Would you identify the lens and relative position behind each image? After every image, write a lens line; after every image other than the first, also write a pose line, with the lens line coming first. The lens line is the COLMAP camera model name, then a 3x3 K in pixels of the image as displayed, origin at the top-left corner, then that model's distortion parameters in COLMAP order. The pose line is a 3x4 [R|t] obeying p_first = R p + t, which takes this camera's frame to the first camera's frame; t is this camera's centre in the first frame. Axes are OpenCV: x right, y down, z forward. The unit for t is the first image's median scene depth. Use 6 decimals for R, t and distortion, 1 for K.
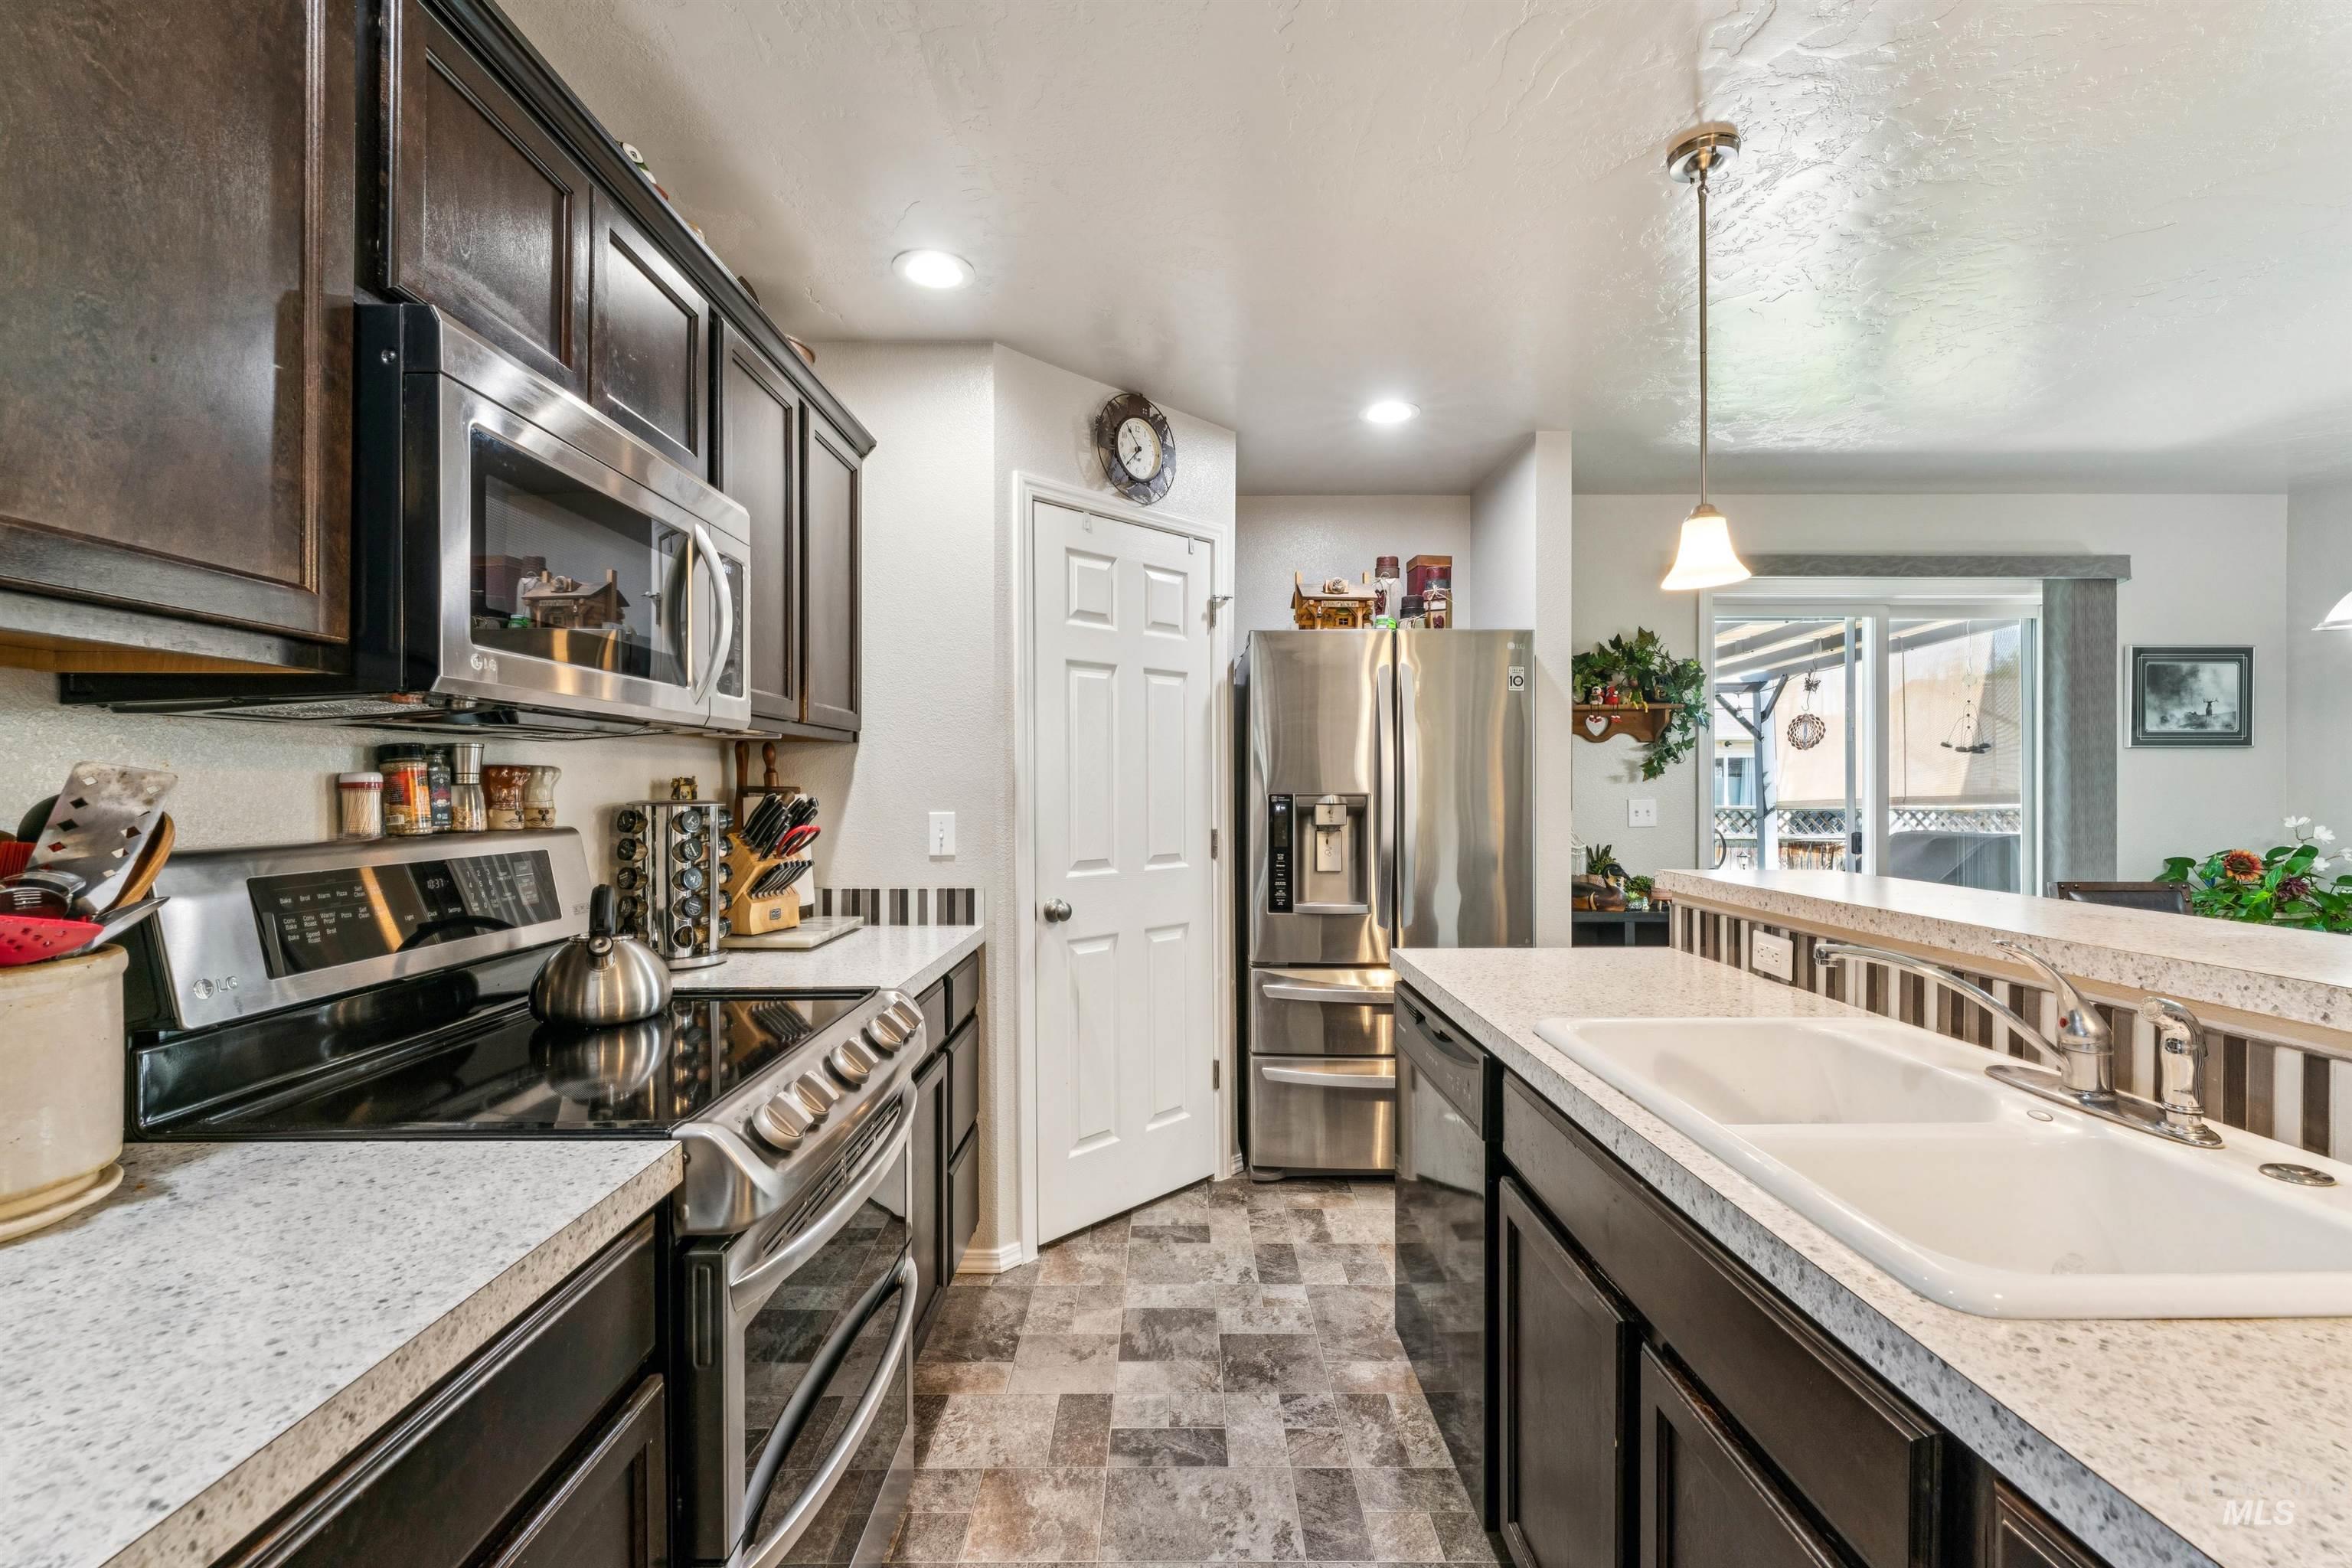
lens RADIAL K [[1005.7, 0, 1186.1], [0, 1005.7, 780.7], [0, 0, 1]] dist [-0.006533, 0.001728]
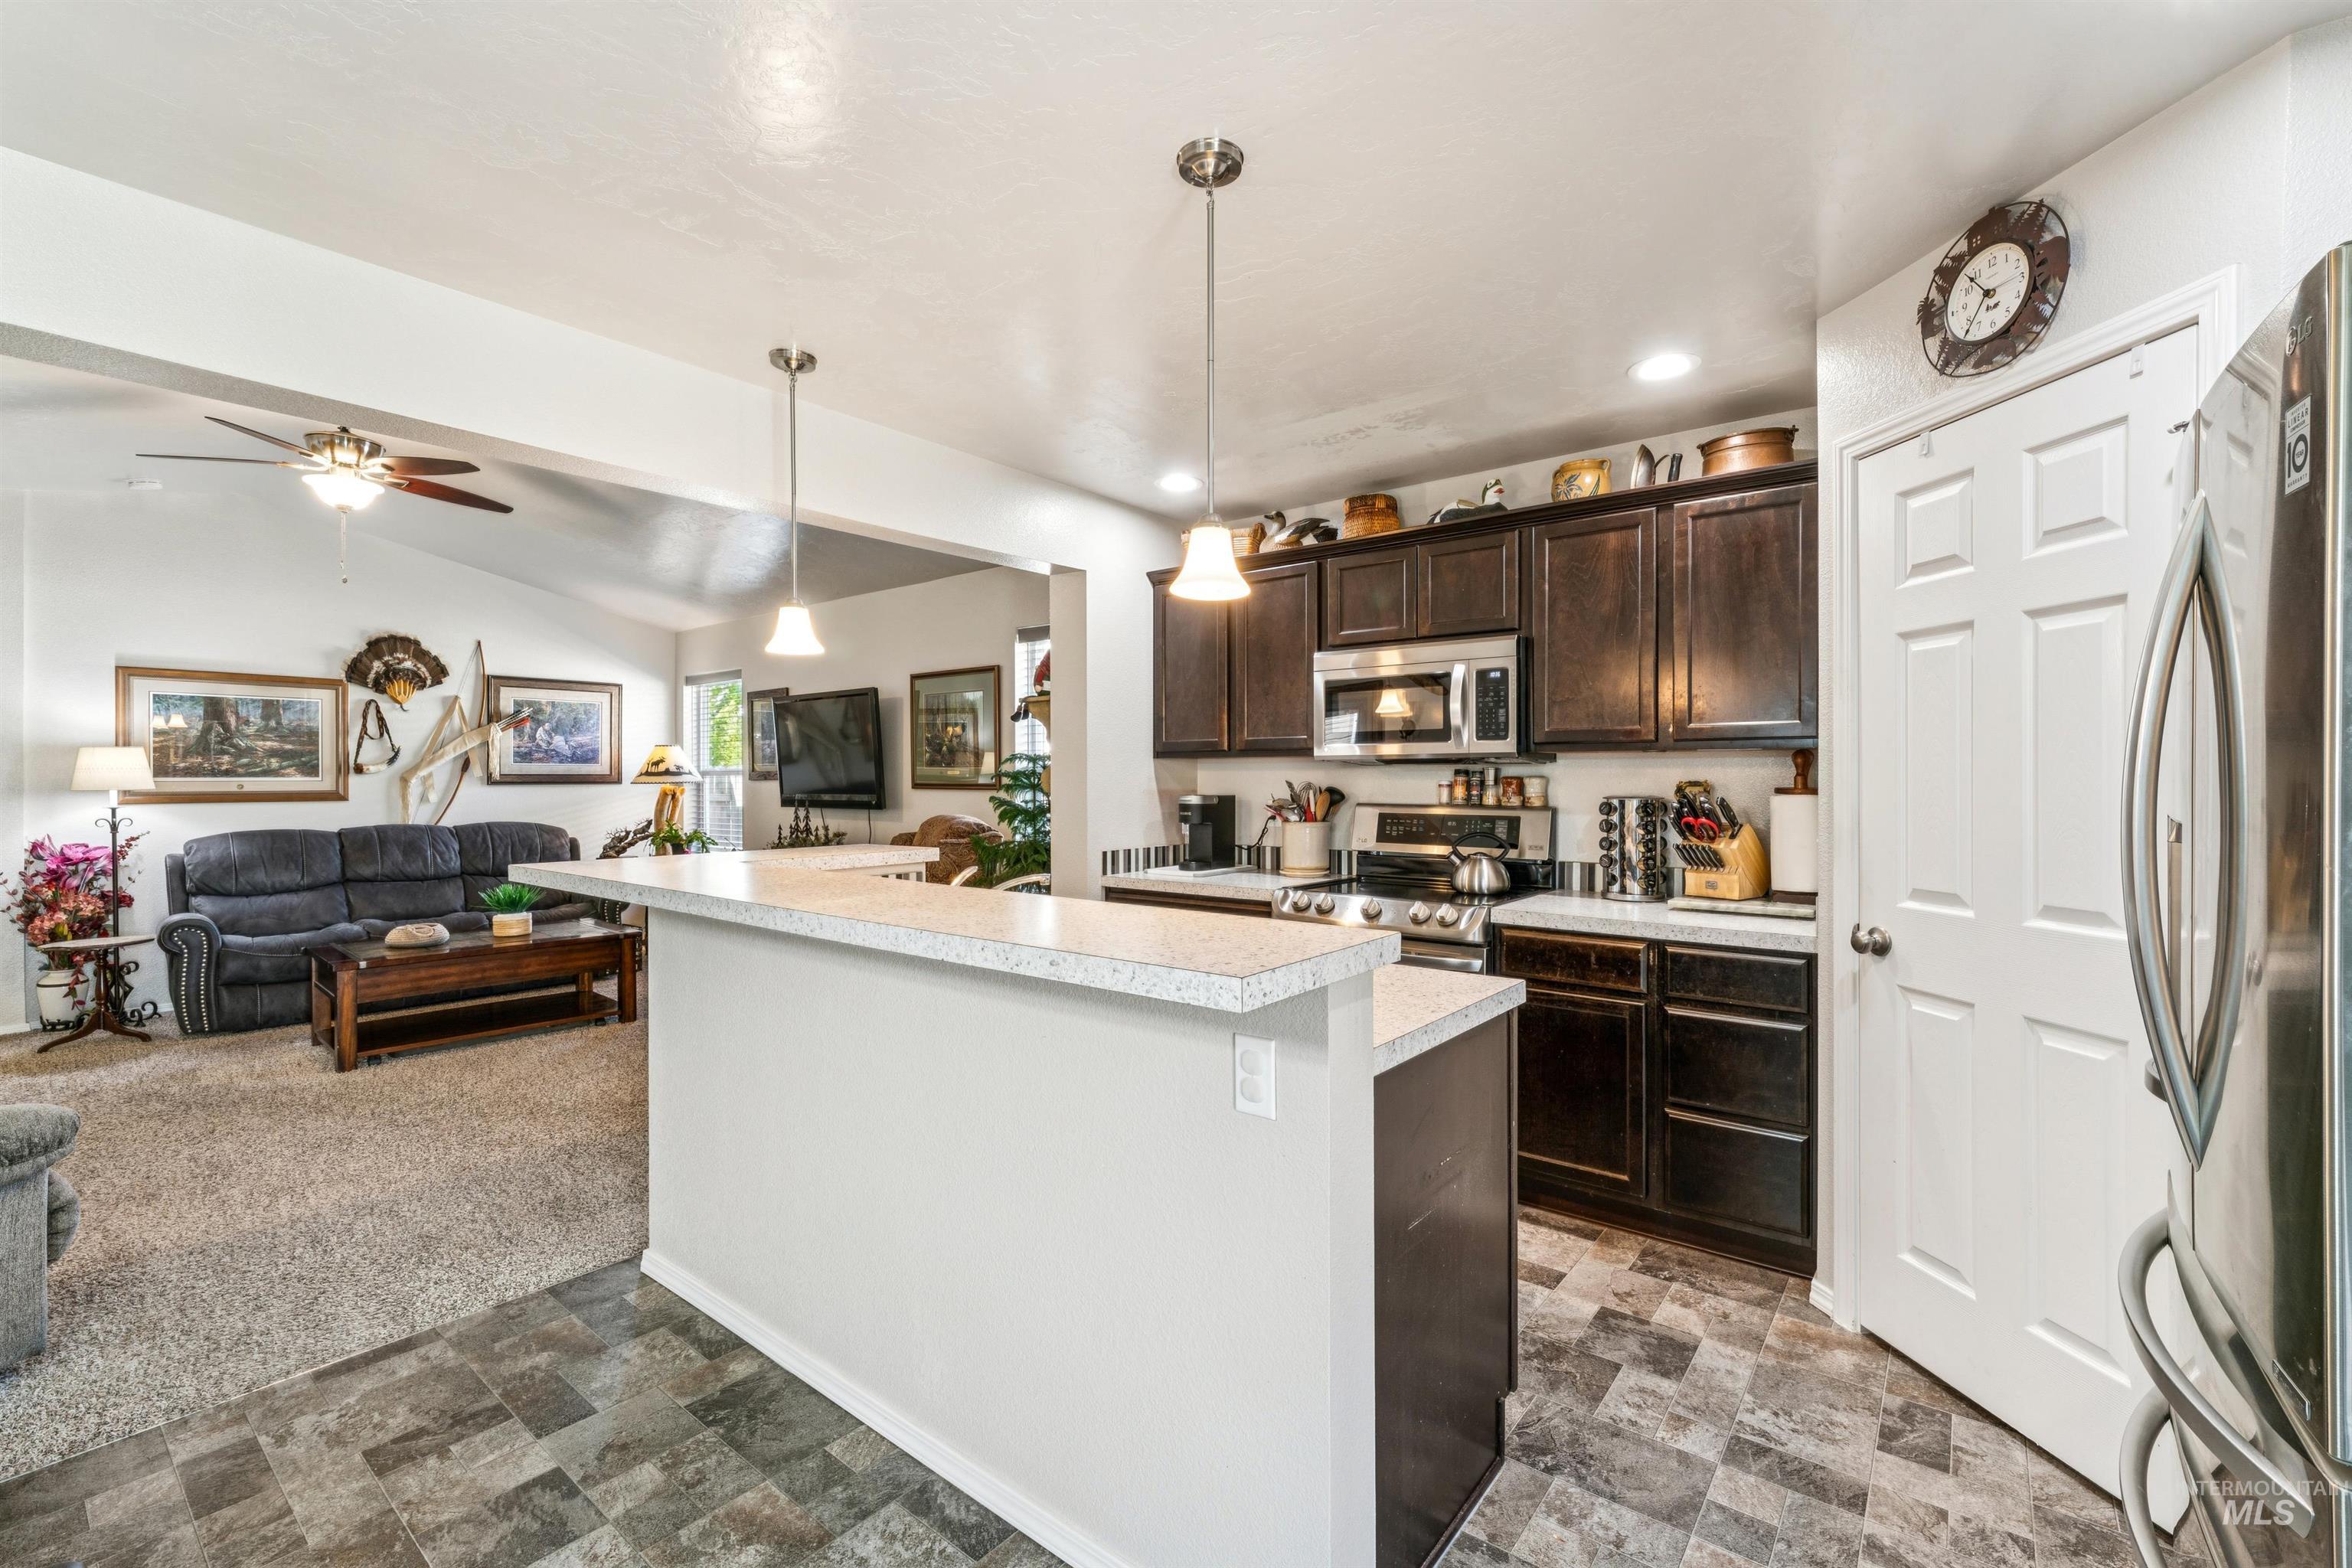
lens RADIAL K [[1005.7, 0, 1182.8], [0, 1005.7, 771.1], [0, 0, 1]] dist [-0.006533, 0.001728]
pose [[-0.628027, -0.002014, -0.778189, 0.766408], [0.006628, 0.999947, -0.007937, -0.007311], [0.778163, -0.010142, -0.627980, 0.940231]]
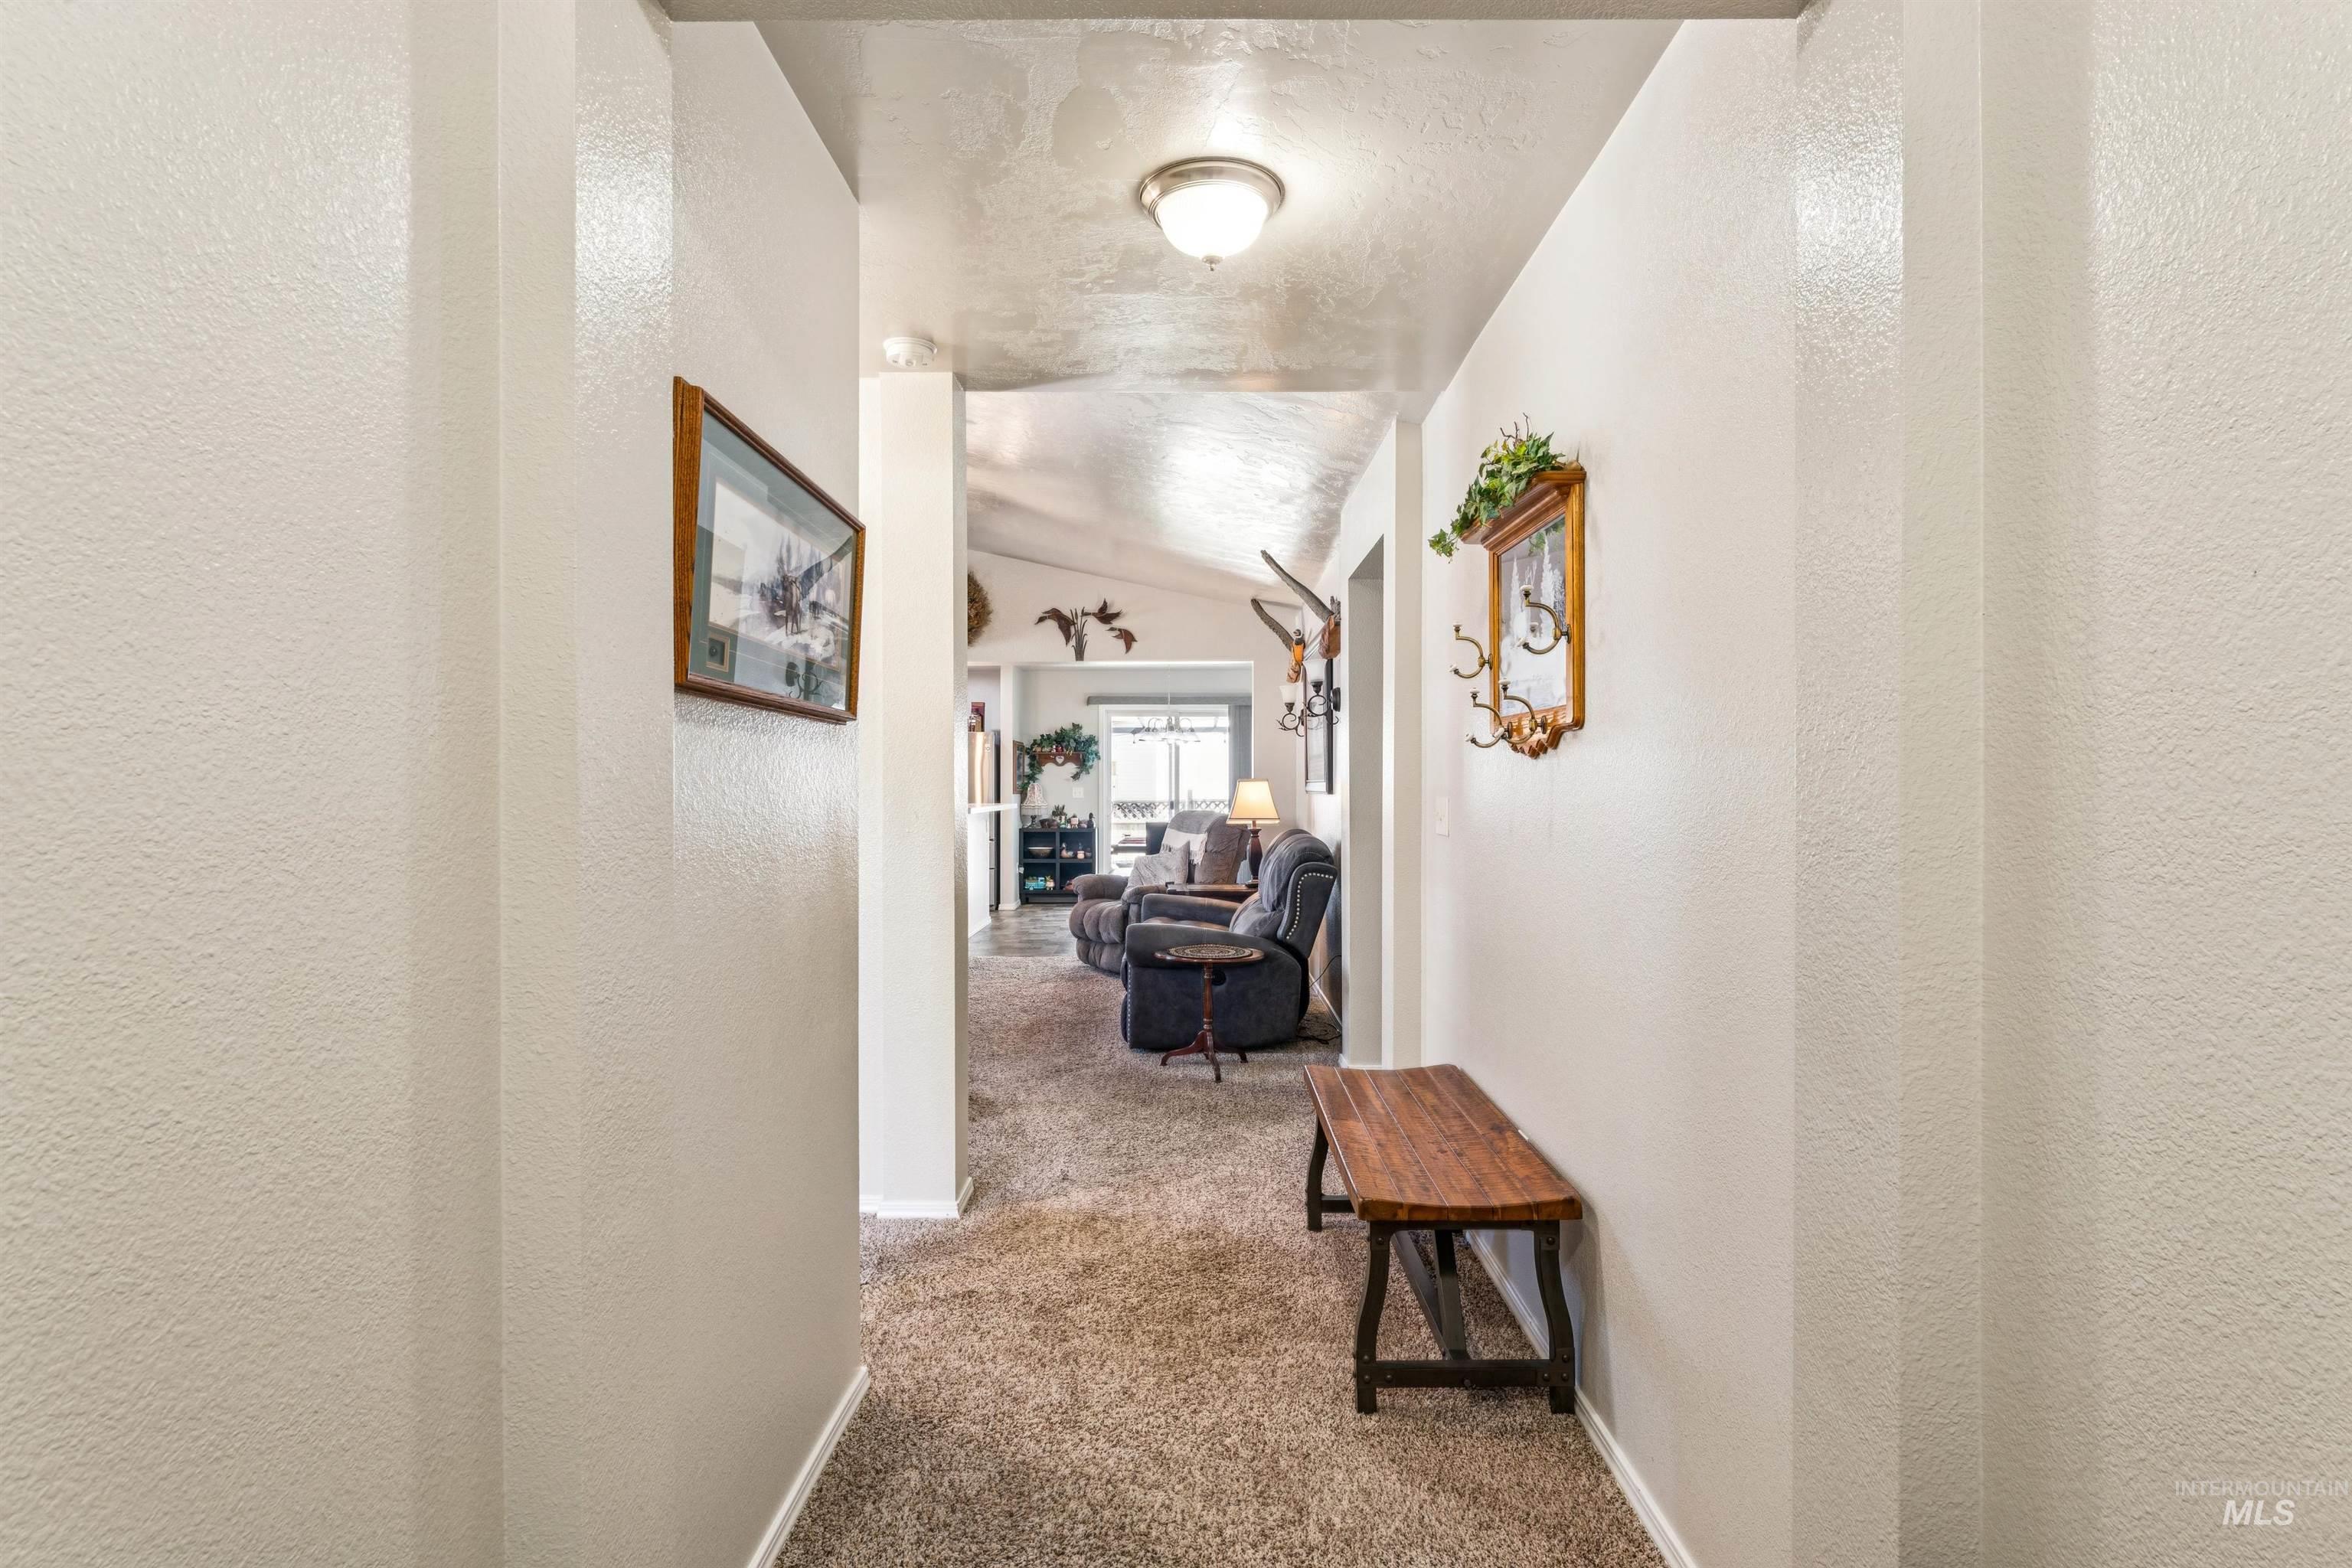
lens RADIAL K [[1187.1, 0, 1169.4], [0, 1187.1, 791.7], [0, 0, 1]] dist [-0.000681, -0.000004]
pose [[0.999862, 0.002419, -0.016422, 0.962415], [-0.002242, 0.999939, 0.010782, -0.007023], [0.016447, -0.010744, 0.999807, -2.702428]]
